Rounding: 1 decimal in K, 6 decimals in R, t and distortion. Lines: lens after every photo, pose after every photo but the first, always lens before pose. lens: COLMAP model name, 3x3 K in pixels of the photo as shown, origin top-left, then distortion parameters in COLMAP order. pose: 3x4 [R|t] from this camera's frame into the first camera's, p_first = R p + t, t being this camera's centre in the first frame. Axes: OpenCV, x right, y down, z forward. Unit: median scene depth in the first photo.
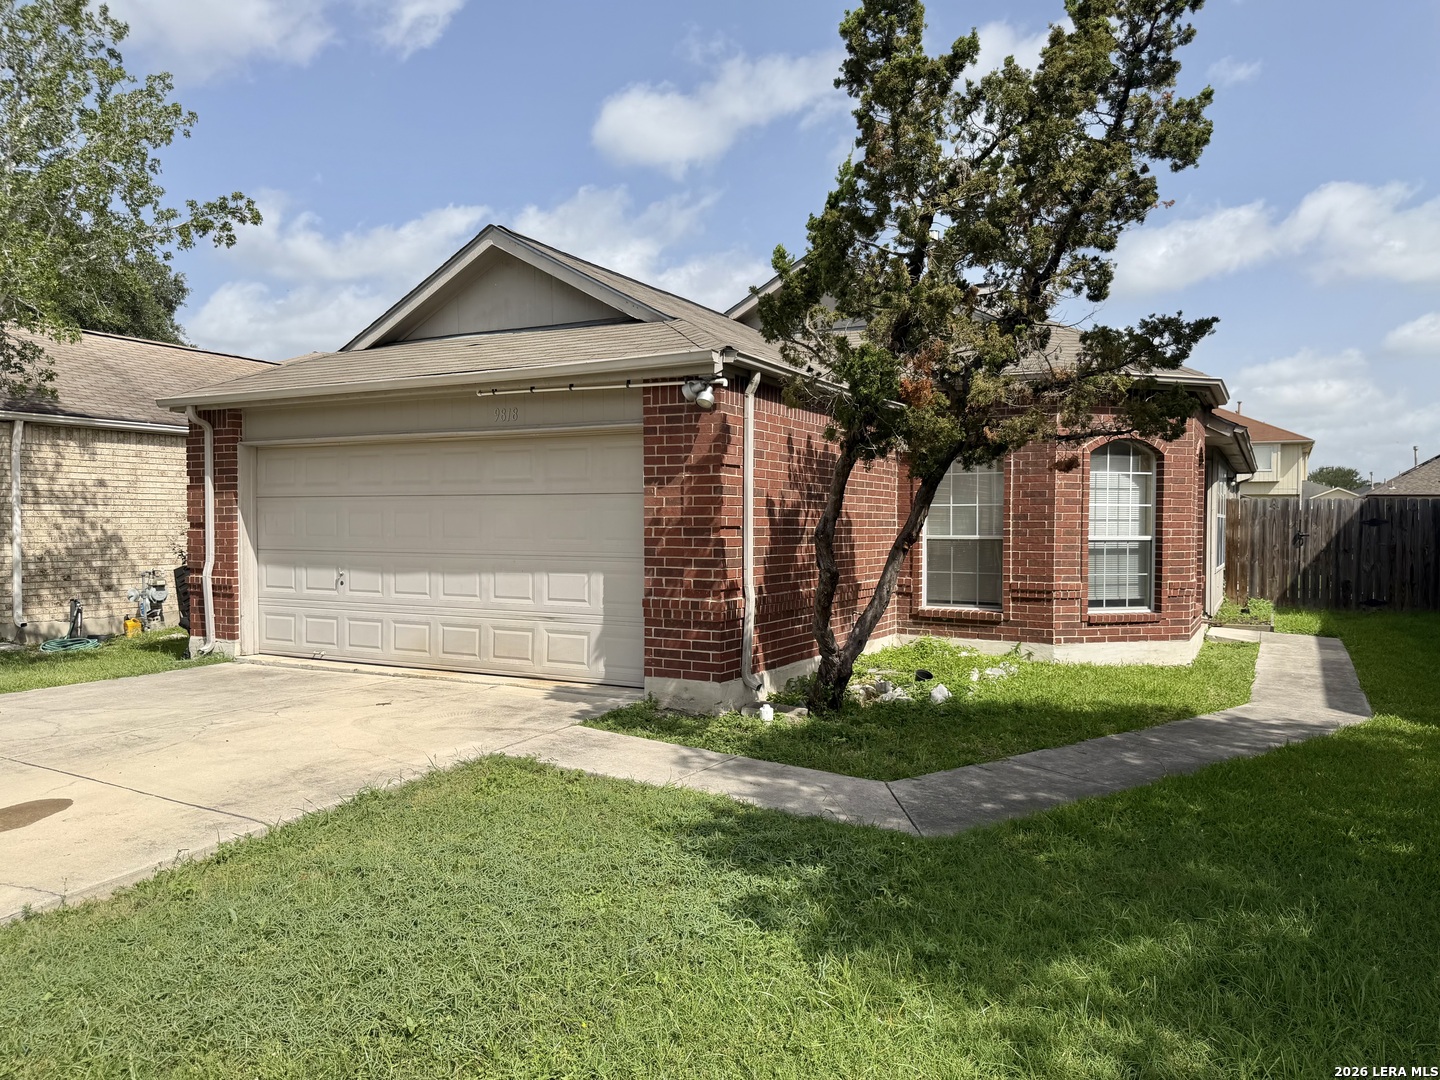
lens RADIAL K [[1015.6, 0, 719.3], [0, 1015.6, 548.4], [0, 0, 1]] dist [0.034474, -0.026841]
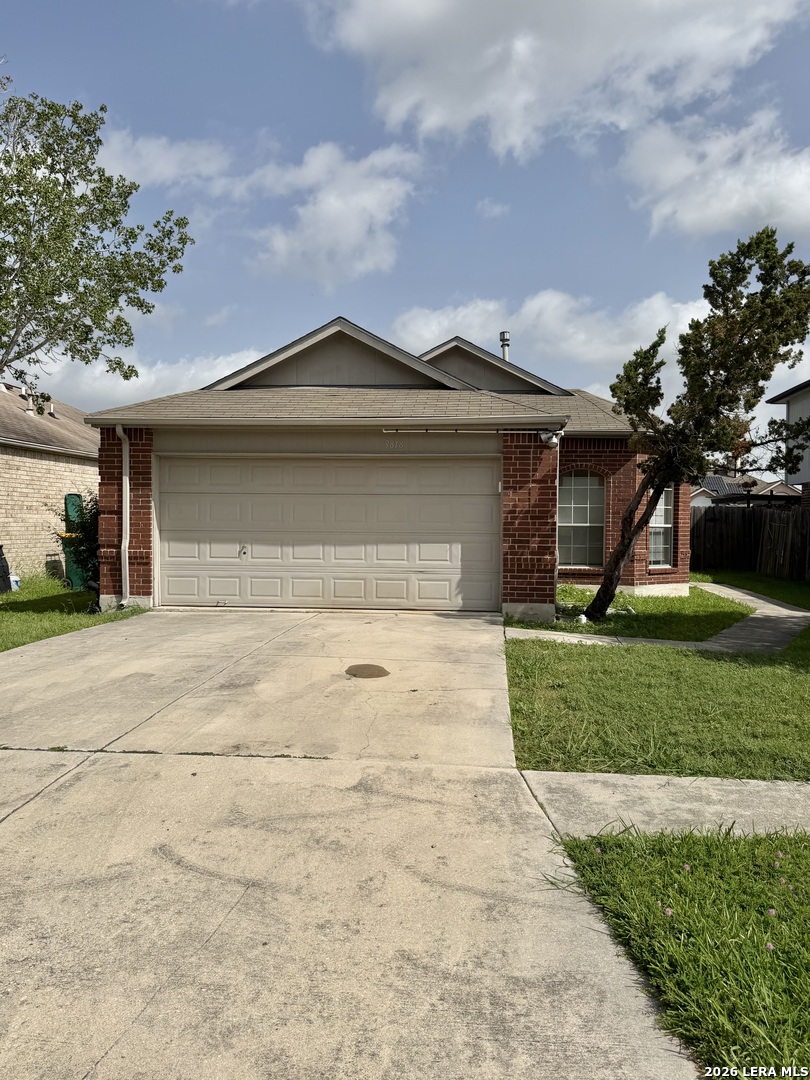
lens RADIAL K [[819.0, 0, 405.4], [0, 819.0, 537.5], [0, 0, 1]] dist [0.080736, 0.001239]
pose [[0.926689, -0.000152, 0.375829, -0.615923], [0.003228, 0.999966, -0.007553, 0.021917], [-0.375816, 0.008212, 0.926658, -0.175631]]
